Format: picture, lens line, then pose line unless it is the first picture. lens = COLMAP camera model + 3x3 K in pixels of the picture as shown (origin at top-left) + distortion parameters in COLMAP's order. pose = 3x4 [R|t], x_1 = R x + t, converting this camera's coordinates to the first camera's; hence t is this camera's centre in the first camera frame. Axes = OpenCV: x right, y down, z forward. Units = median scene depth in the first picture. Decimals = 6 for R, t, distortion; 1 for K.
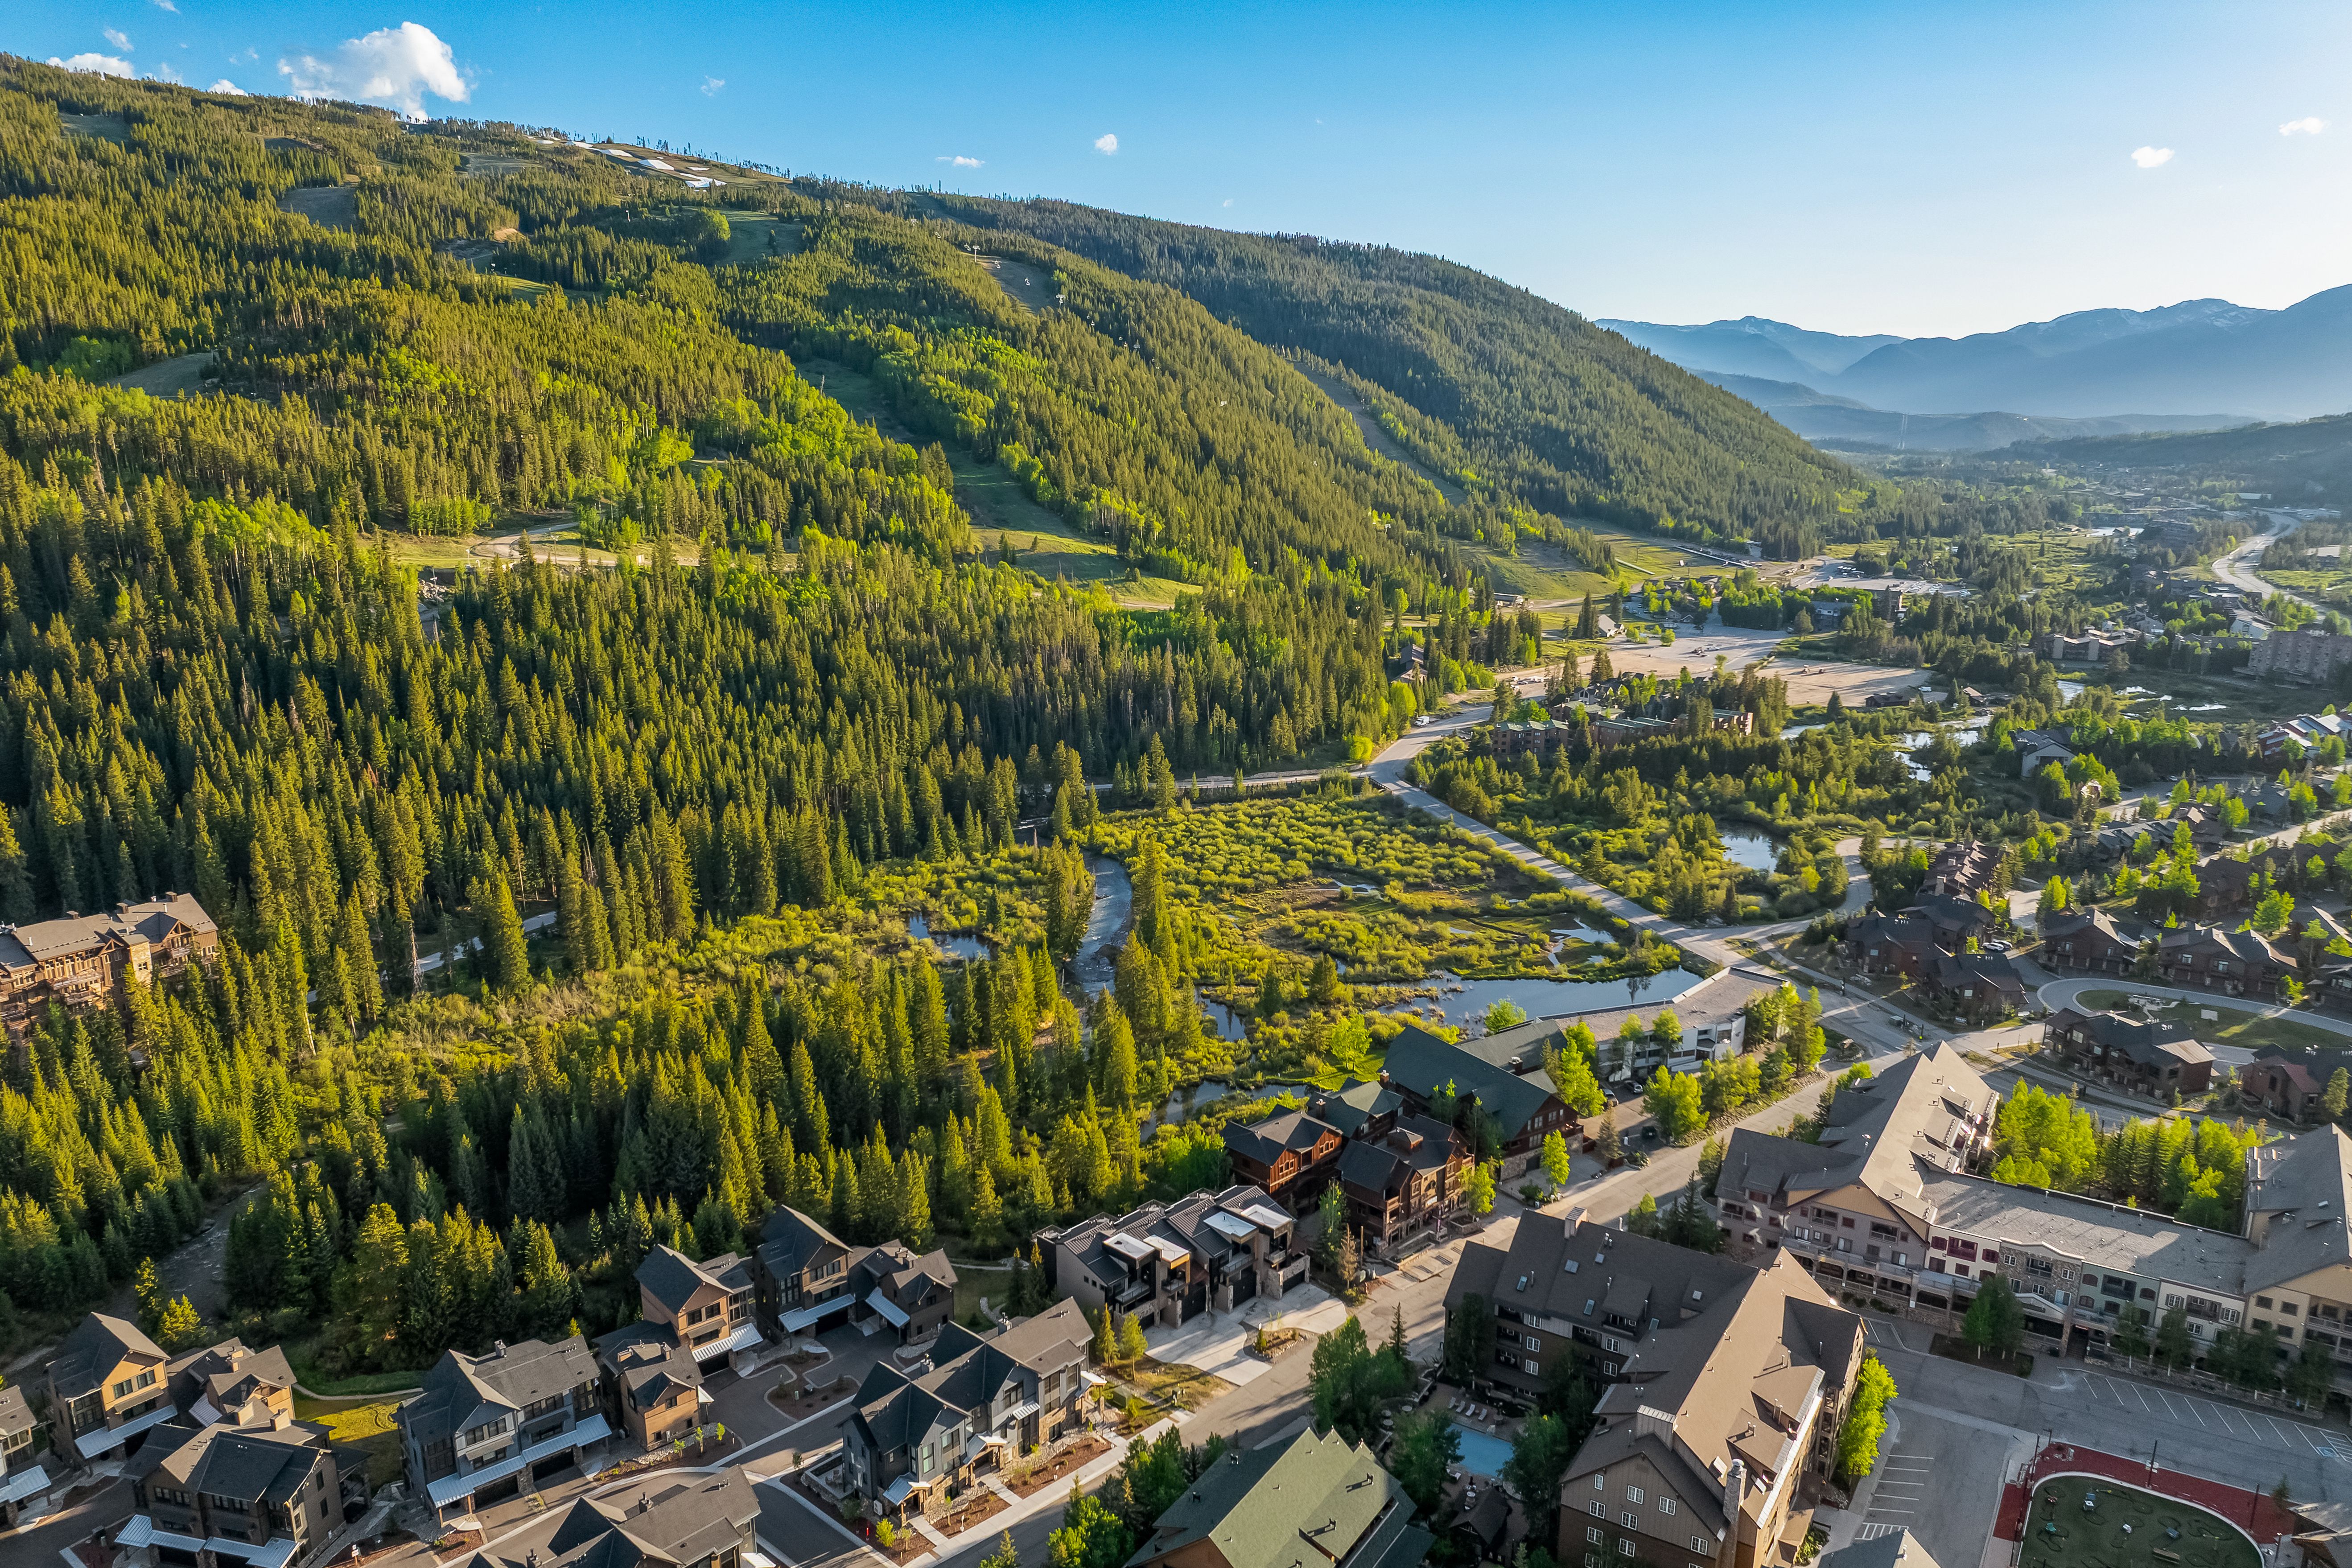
lens RADIAL K [[1668.0, 0, 1179.1], [0, 1668.0, 725.9], [0, 0, 1]] dist [-0.027917, -0.005550]
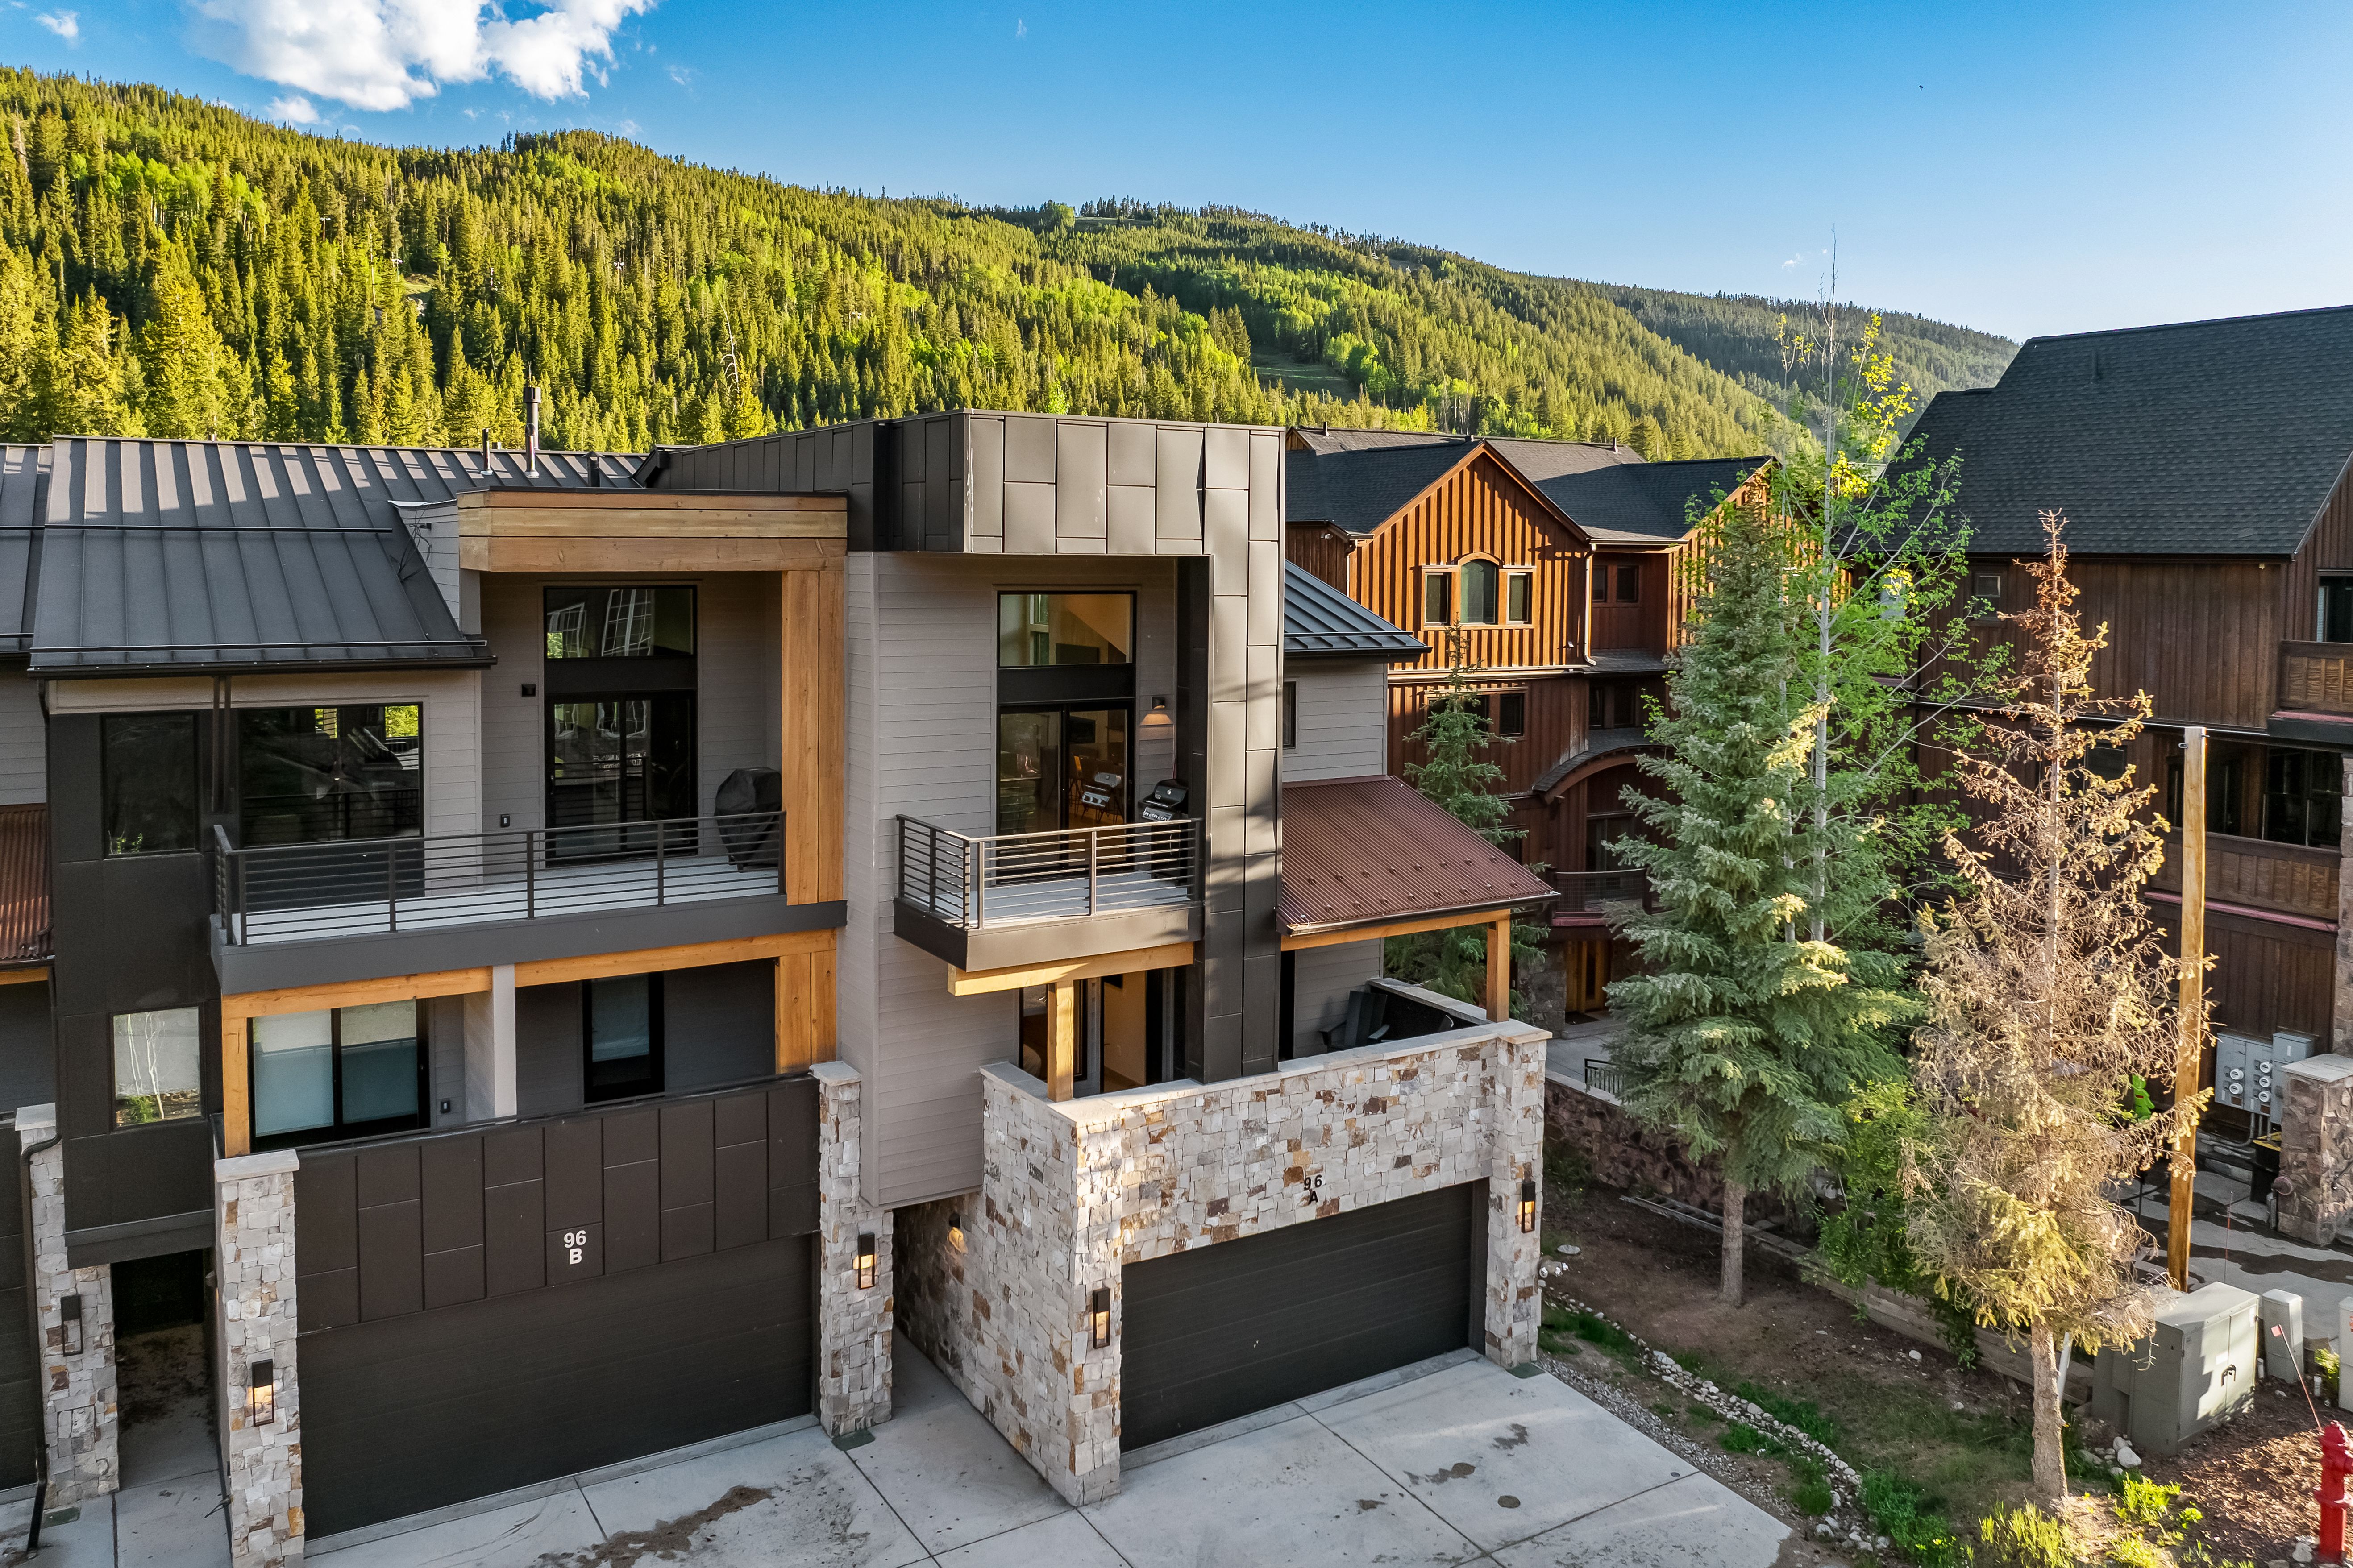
lens RADIAL K [[1721.5, 0, 1174.0], [0, 1721.5, 609.6], [0, 0, 1]] dist [-0.034974, 0.004705]
pose [[0.968334, 0.019077, -0.248926, 0.041206], [-0.061647, 0.984472, -0.164360, 0.158648], [0.241926, 0.174501, 0.954474, 0.459551]]
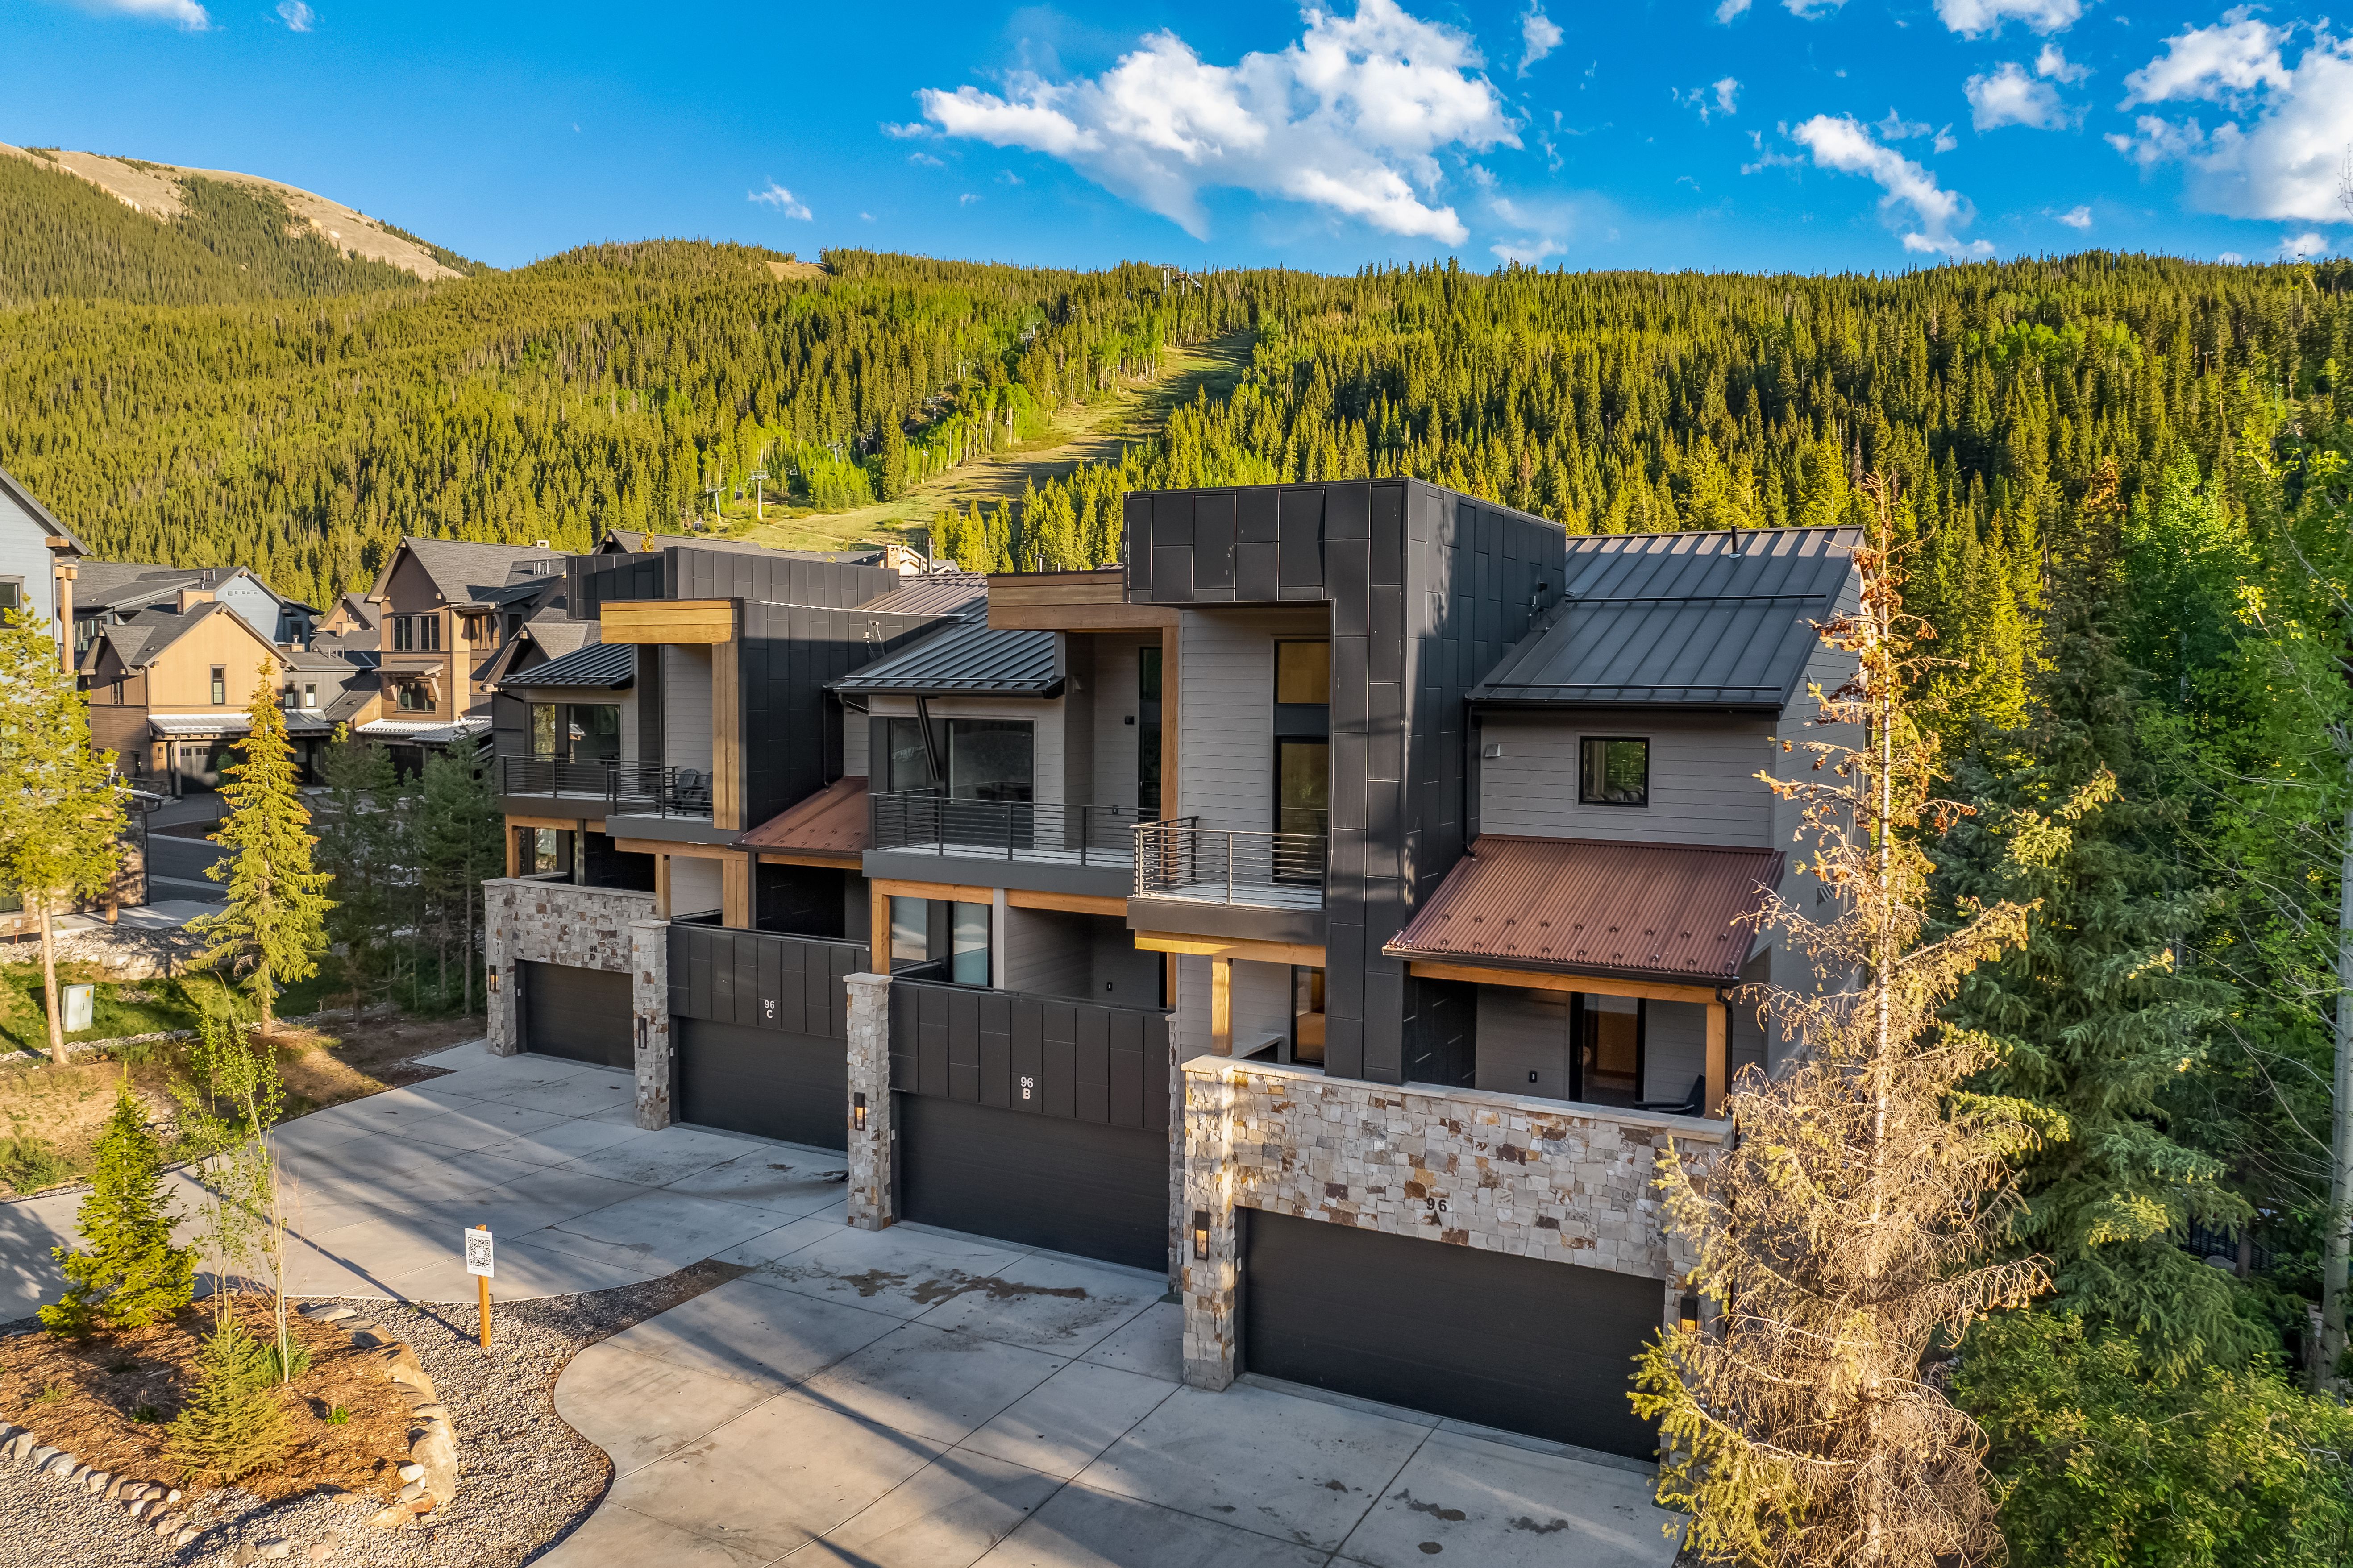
lens RADIAL K [[1666.5, 0, 1183.0], [0, 1666.5, 770.5], [0, 0, 1]] dist [-0.036047, -0.001650]
pose [[0.258335, 0.056511, -0.964401, 0.072417], [-0.204915, 0.978777, 0.002462, 0.155813], [0.944072, 0.196984, 0.264432, 0.483381]]
